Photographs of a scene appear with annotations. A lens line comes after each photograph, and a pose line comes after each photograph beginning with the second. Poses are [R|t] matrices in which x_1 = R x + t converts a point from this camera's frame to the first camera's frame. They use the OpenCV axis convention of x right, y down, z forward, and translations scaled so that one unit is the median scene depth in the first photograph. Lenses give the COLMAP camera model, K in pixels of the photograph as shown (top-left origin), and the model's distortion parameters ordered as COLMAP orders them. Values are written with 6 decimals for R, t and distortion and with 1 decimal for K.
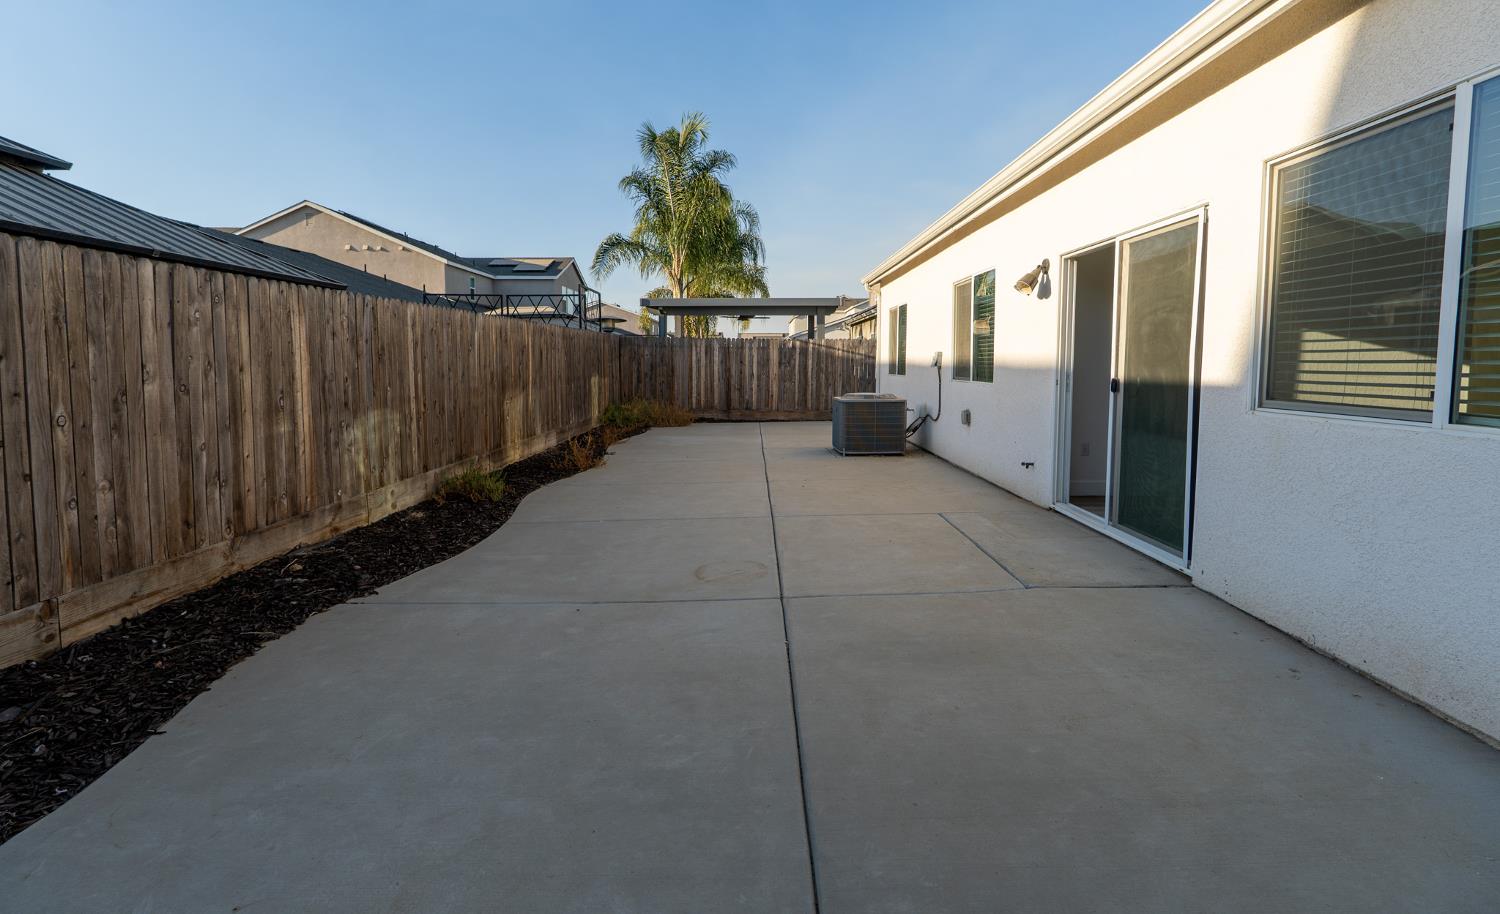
lens RADIAL K [[682.8, 0, 743.2], [0, 682.8, 410.4], [0, 0, 1]] dist [-0.008354, 0.001599]
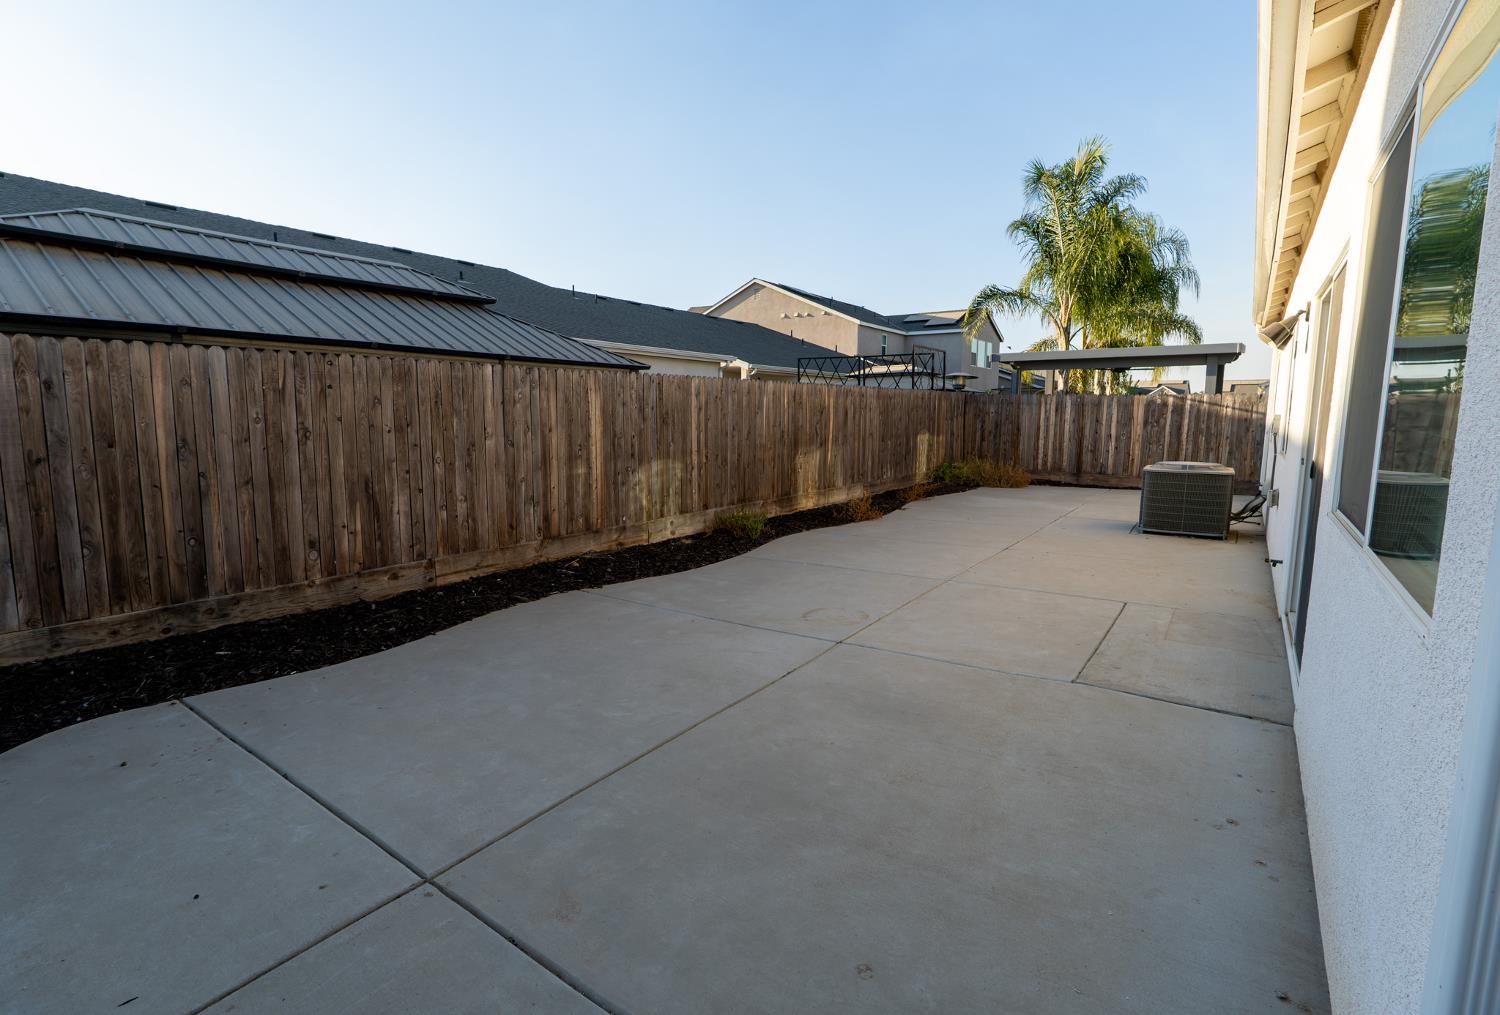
lens RADIAL K [[686.6, 0, 749.8], [0, 686.6, 501.0], [0, 0, 1]] dist [-0.007286, 0.001346]
pose [[0.820927, 0.075359, -0.566039, 0.341193], [-0.044076, 0.996659, 0.068765, -0.018730], [0.569330, -0.031502, 0.821505, -0.007991]]
